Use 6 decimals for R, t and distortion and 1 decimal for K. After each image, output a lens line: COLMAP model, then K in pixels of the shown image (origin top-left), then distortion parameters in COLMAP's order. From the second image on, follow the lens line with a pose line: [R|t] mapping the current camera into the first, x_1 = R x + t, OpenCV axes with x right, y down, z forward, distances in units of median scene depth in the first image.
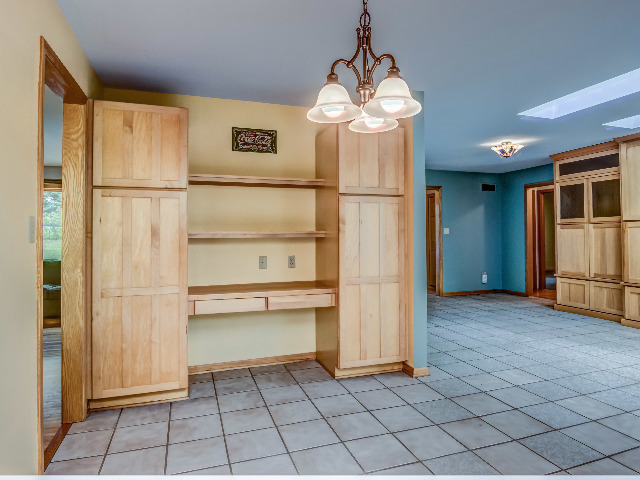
lens RADIAL K [[409.5, 0, 321.9], [0, 409.5, 211.4], [0, 0, 1]] dist [-0.032568, -0.002396]
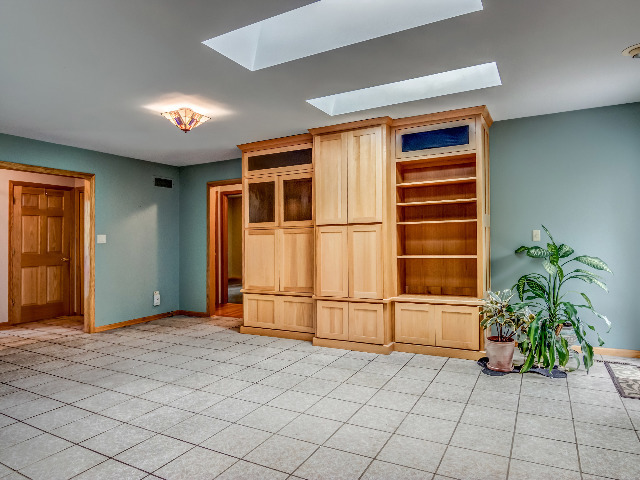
lens RADIAL K [[399.2, 0, 326.6], [0, 399.2, 237.0], [0, 0, 1]] dist [-0.000107, -0.006222]
pose [[0.724637, -0.004081, 0.689119, 0.150703], [-0.024275, 0.999211, 0.031444, 0.018491], [-0.688703, -0.039514, 0.723966, 0.315918]]
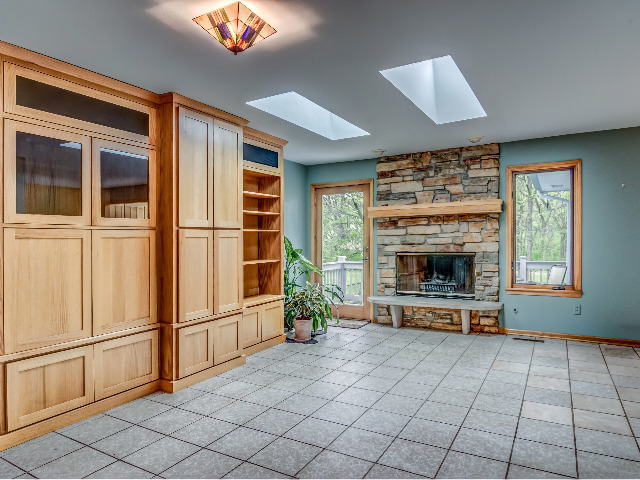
lens RADIAL K [[415.9, 0, 320.9], [0, 415.9, 249.4], [0, 0, 1]] dist [-0.002887, -0.002759]
pose [[-0.669690, -0.004503, 0.742628, 0.090764], [-0.024462, 0.999573, -0.015999, 0.055065], [-0.742238, -0.028880, -0.669514, 1.118507]]
